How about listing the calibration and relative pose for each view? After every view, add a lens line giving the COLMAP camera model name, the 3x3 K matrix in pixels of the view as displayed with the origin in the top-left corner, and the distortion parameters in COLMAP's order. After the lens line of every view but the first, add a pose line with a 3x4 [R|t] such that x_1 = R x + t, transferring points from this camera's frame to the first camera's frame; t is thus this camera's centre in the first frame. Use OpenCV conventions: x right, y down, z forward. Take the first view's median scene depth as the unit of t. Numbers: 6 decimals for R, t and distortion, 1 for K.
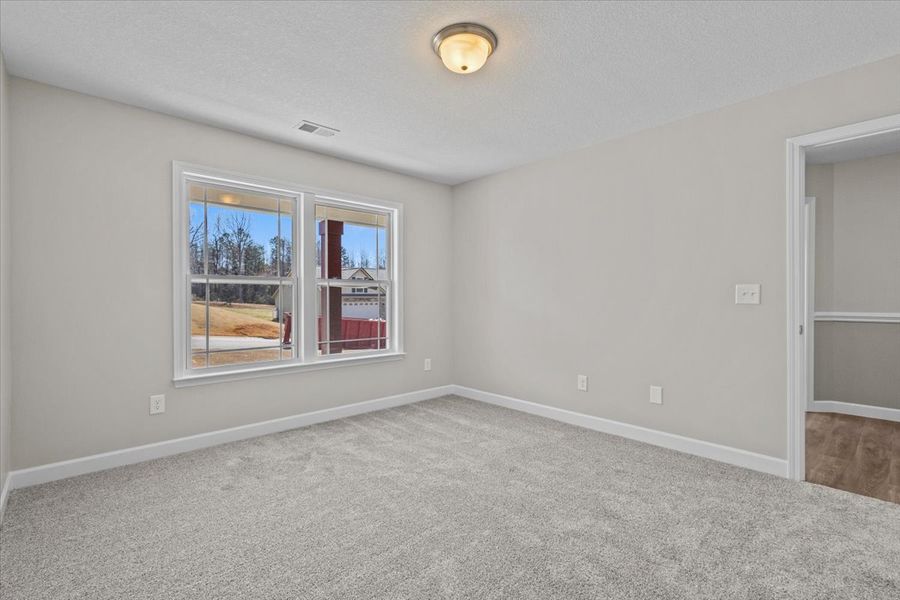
lens RADIAL K [[399.5, 0, 462.8], [0, 399.5, 298.7], [0, 0, 1]] dist [0.065402, -0.000013]
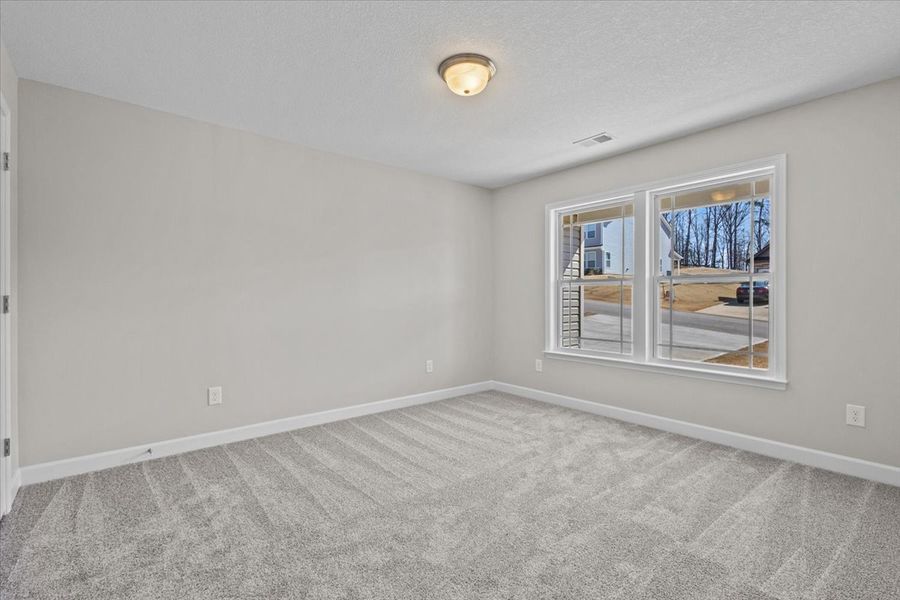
lens RADIAL K [[413.5, 0, 449.4], [0, 413.5, 301.8], [0, 0, 1]] dist [0.016732, -0.000074]
pose [[-0.020420, 0.013537, -0.999700, 0.718985], [0.000966, 0.999908, 0.013520, -0.005918], [0.999791, -0.000689, -0.020431, 0.611565]]
